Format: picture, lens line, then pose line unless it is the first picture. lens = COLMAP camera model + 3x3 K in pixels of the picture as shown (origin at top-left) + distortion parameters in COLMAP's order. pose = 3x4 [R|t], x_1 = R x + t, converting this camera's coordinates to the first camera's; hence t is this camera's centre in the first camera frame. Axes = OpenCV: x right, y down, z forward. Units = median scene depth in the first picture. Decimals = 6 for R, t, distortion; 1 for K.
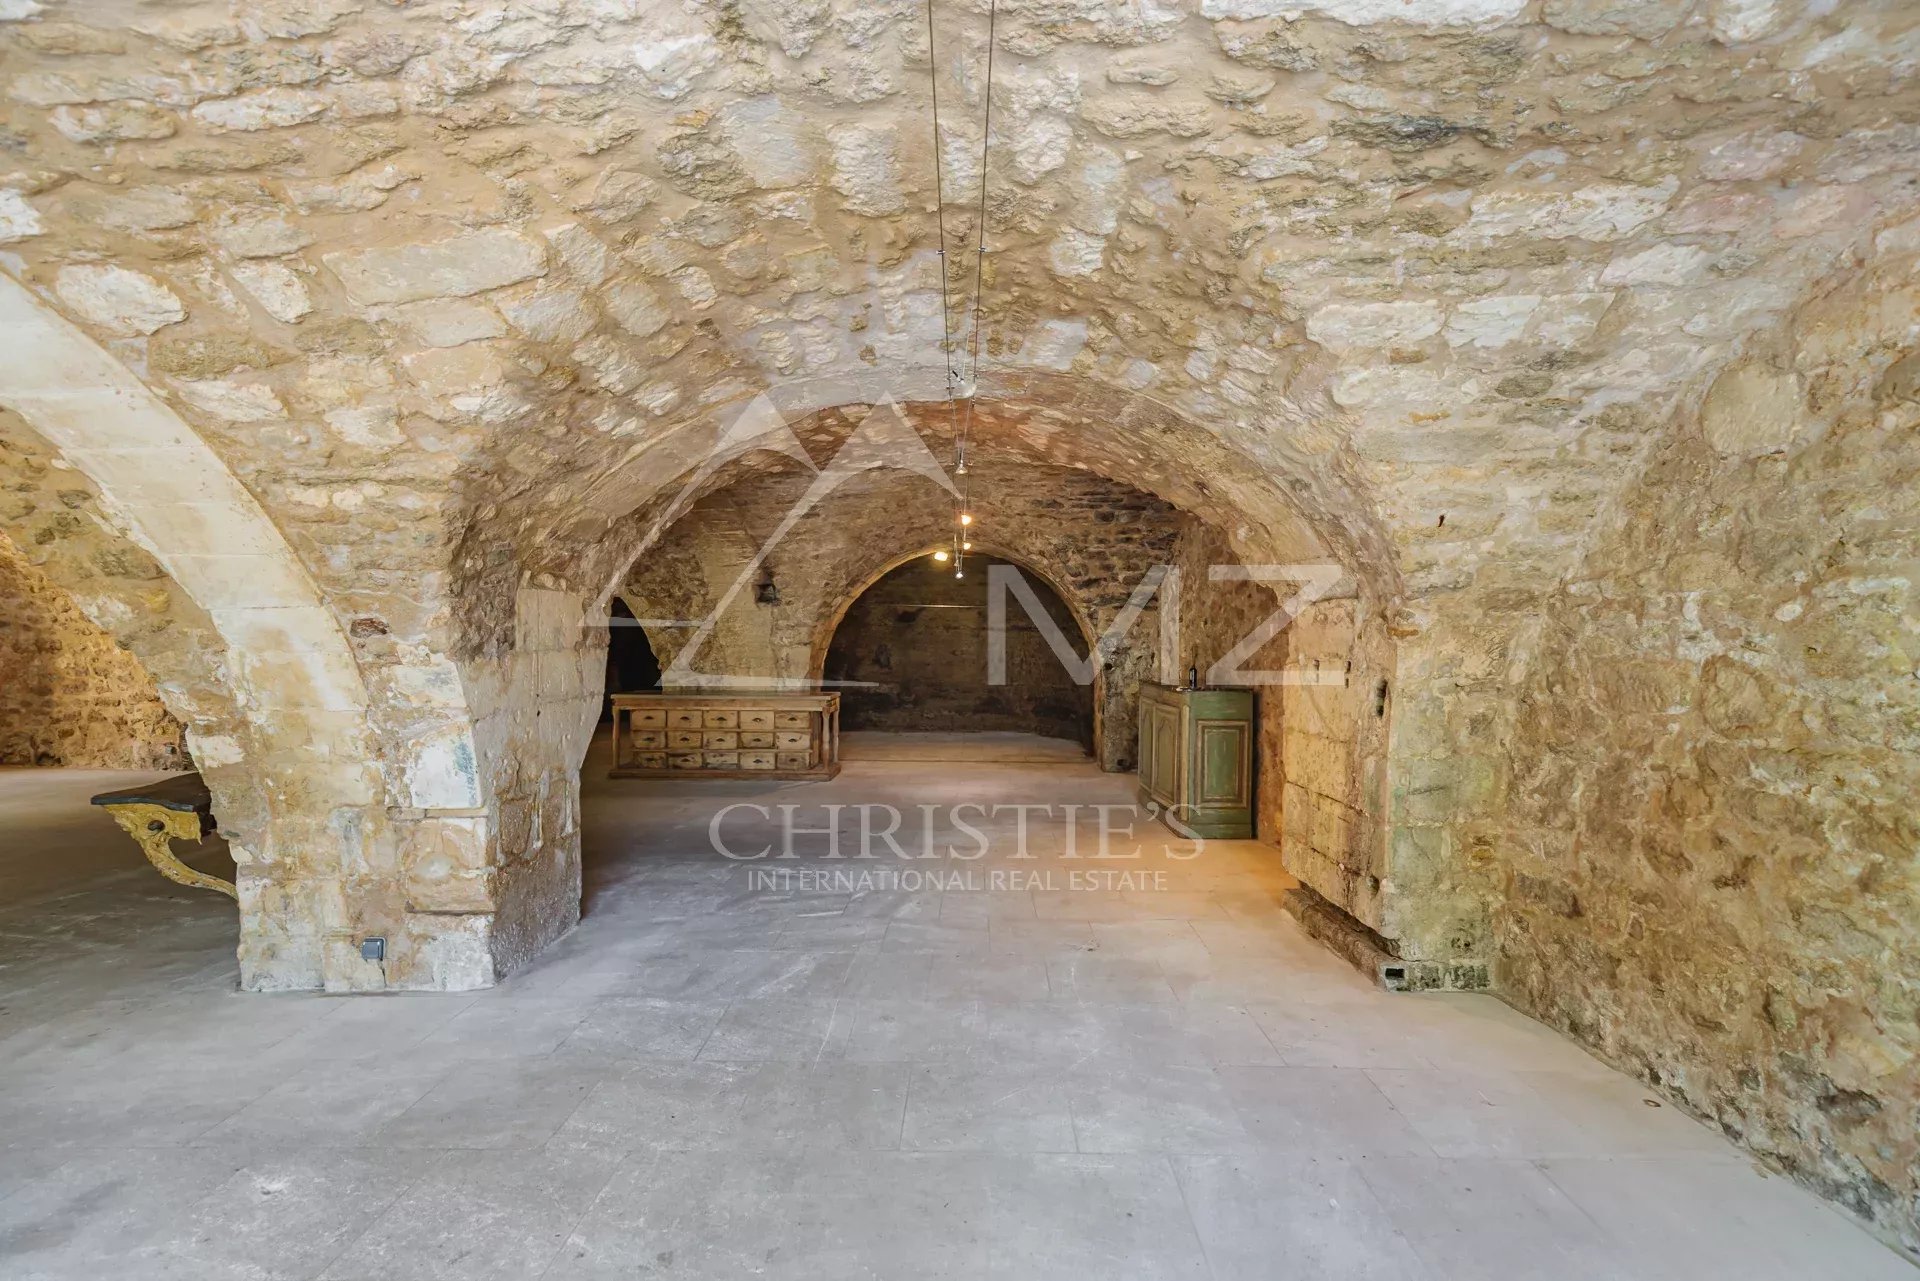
lens RADIAL K [[775.5, 0, 958.8], [0, 775.5, 657.9], [0, 0, 1]] dist [0.020288, -0.000053]
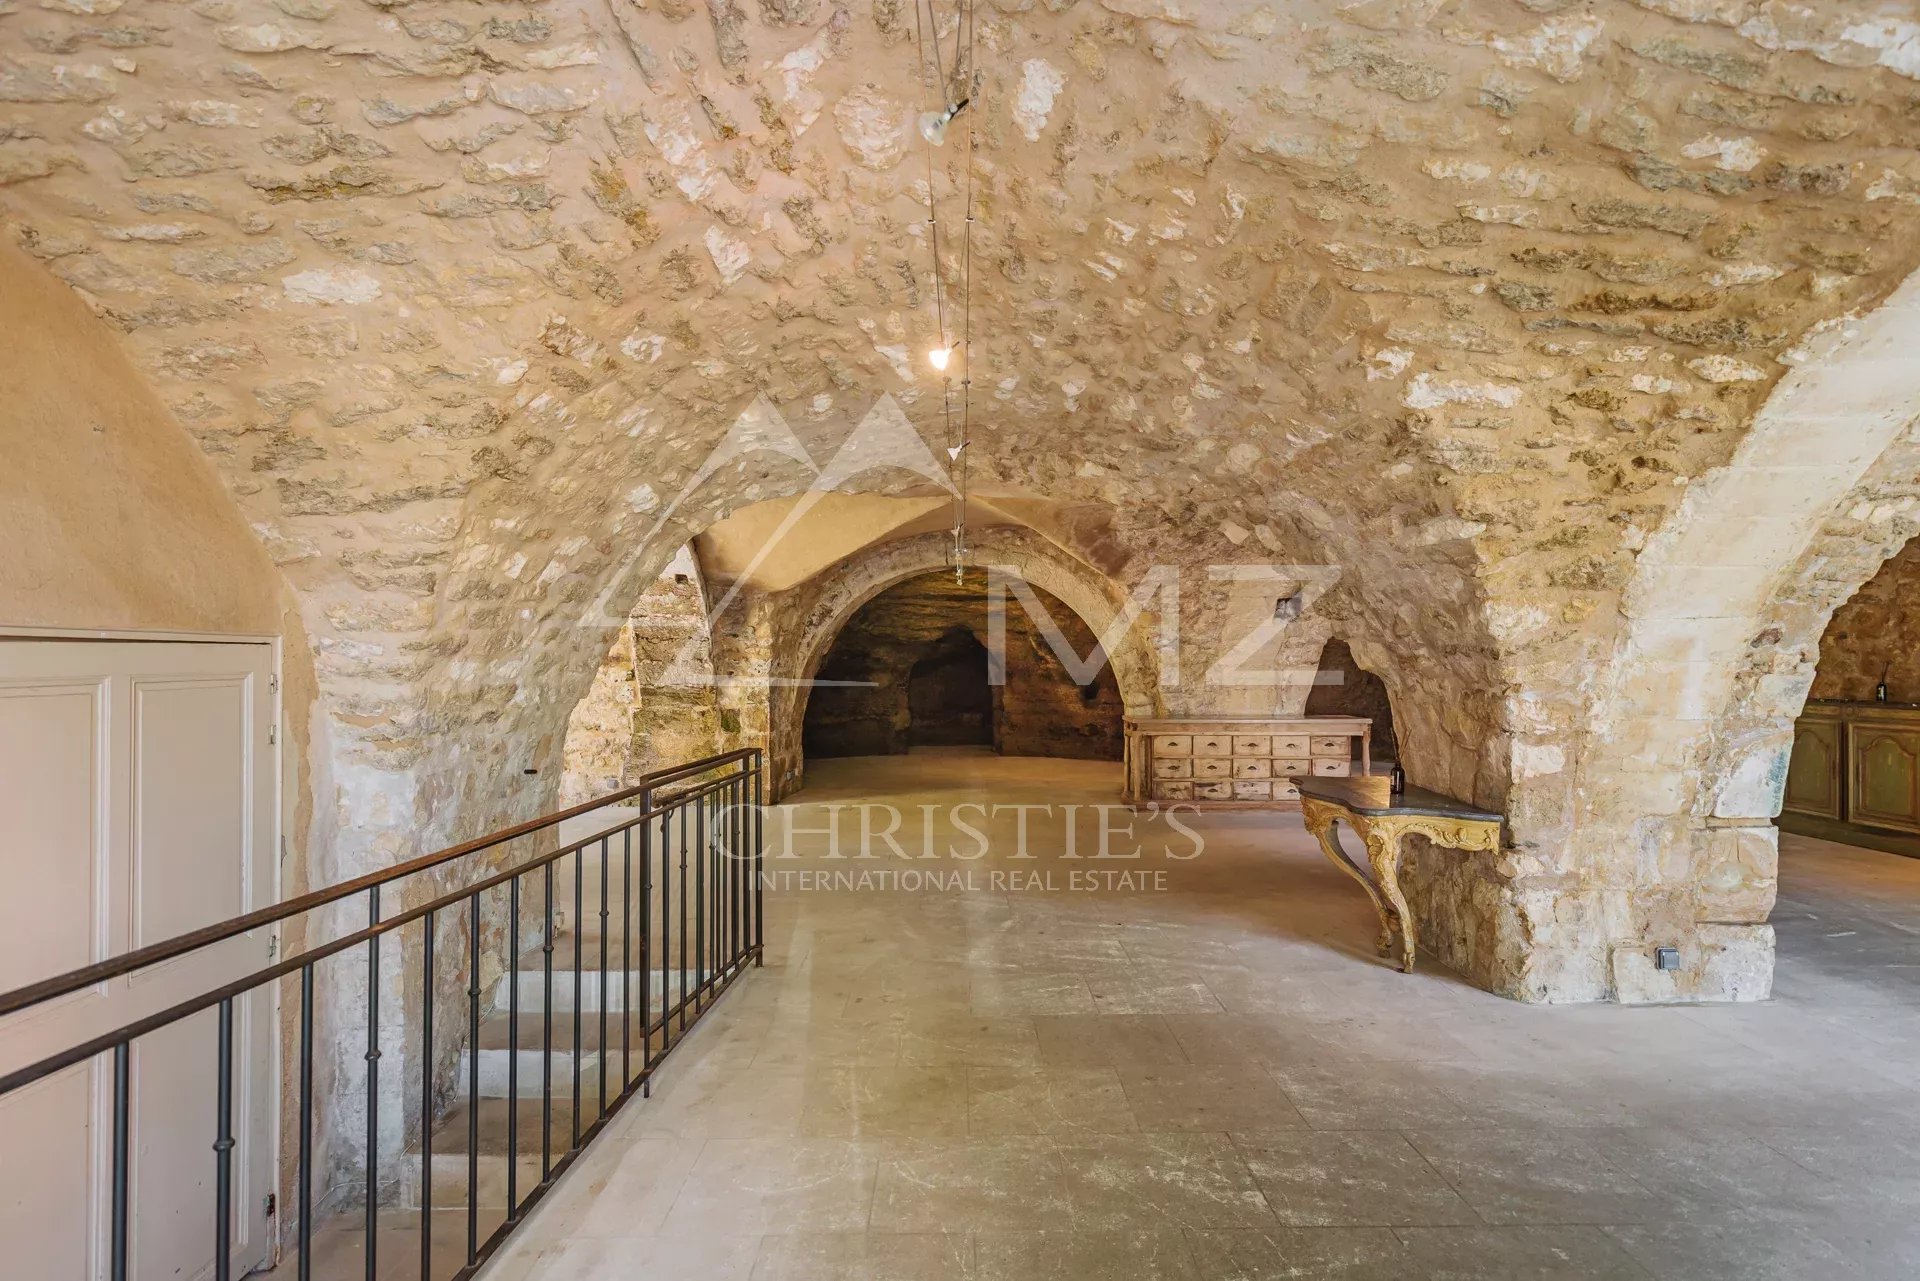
lens RADIAL K [[880.9, 0, 962.6], [0, 880.9, 634.8], [0, 0, 1]] dist [-0.006855, 0.000471]
pose [[0.999547, -0.002423, 0.030012, -1.670949], [0.004194, 0.998244, -0.059091, 0.018677], [-0.029816, 0.059190, 0.997801, -0.113033]]
